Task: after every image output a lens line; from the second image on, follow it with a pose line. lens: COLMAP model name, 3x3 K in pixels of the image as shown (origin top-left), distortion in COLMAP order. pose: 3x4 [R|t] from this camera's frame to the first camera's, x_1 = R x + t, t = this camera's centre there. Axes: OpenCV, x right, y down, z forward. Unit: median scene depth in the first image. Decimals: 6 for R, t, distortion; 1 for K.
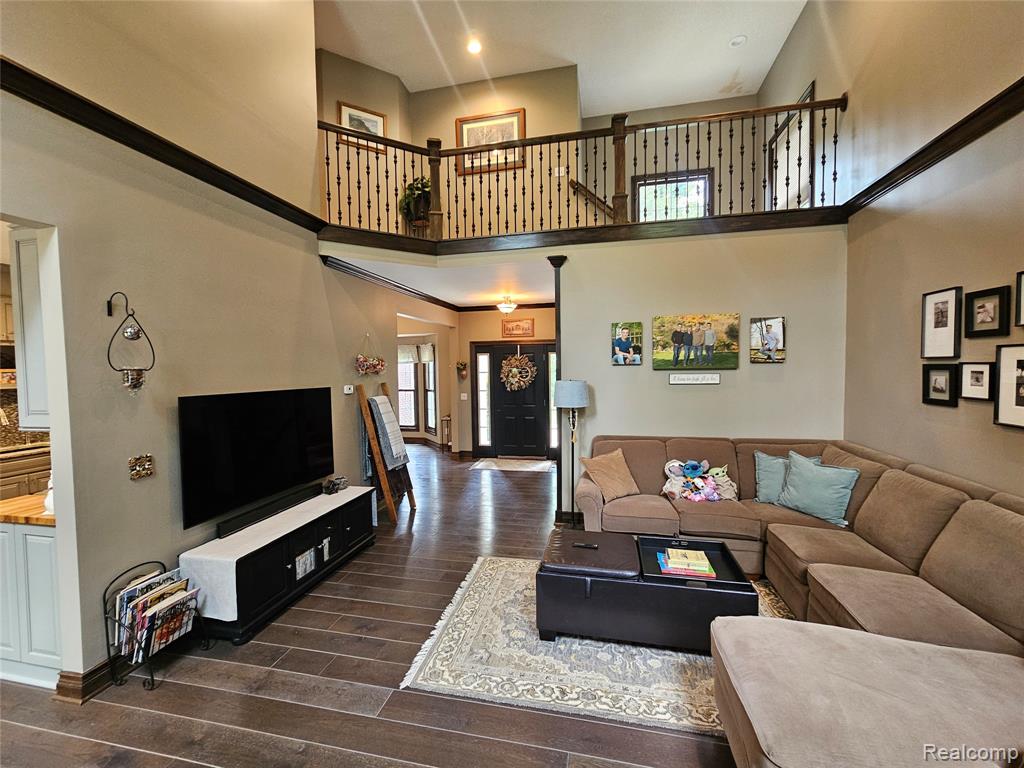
lens RADIAL K [[421.5, 0, 513.3], [0, 421.5, 386.3], [0, 0, 1]] dist [-0.000278, 0.000110]
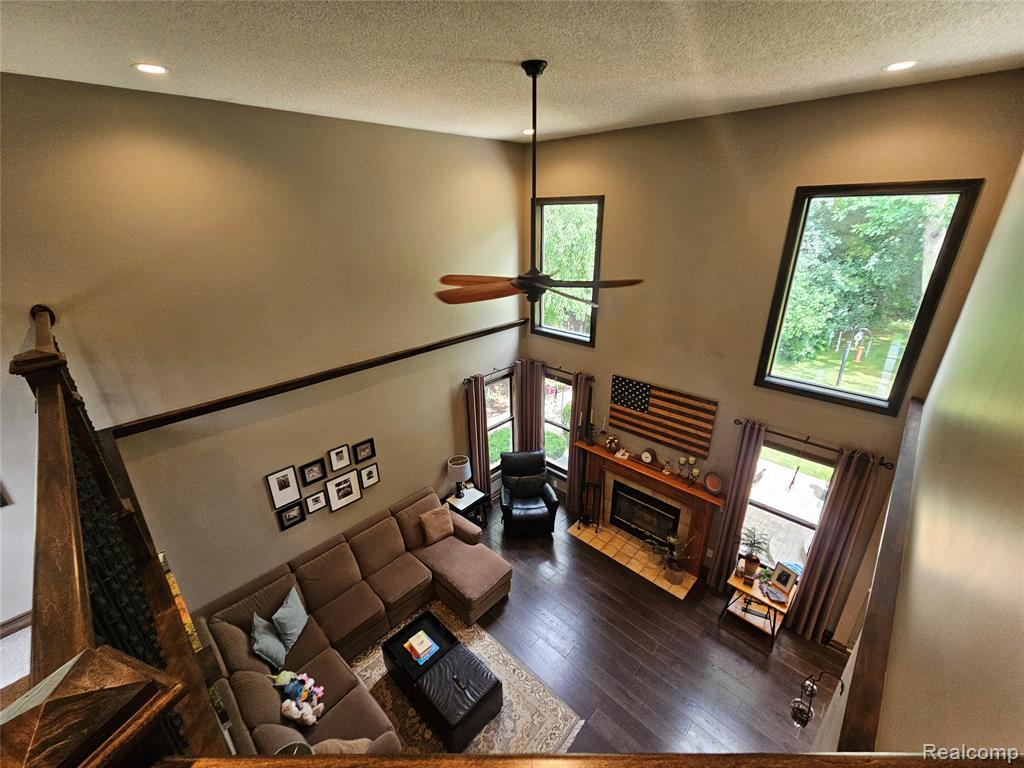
lens RADIAL K [[421.5, 0, 509.6], [0, 421.5, 384.4], [0, 0, 1]] dist [-0.000278, 0.000110]
pose [[-0.853736, -0.176502, 0.489879, -0.564012], [0.042355, 0.914141, 0.403177, -1.269096], [-0.518980, 0.364956, -0.772960, 1.828444]]
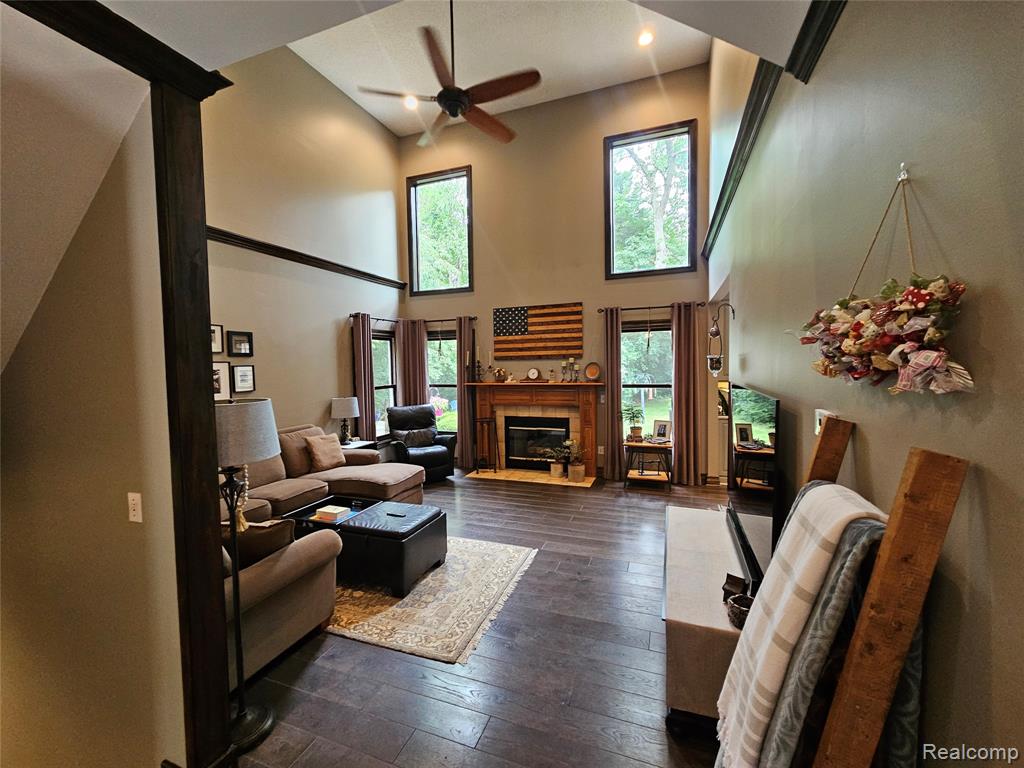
lens RADIAL K [[421.5, 0, 509.4], [0, 421.5, 389.5], [0, 0, 1]] dist [-0.000278, 0.000110]
pose [[-0.989713, 0.021613, 0.141424, -0.362280], [0.033275, 0.996189, 0.080627, -0.072575], [-0.139142, 0.084503, -0.986660, 2.329543]]
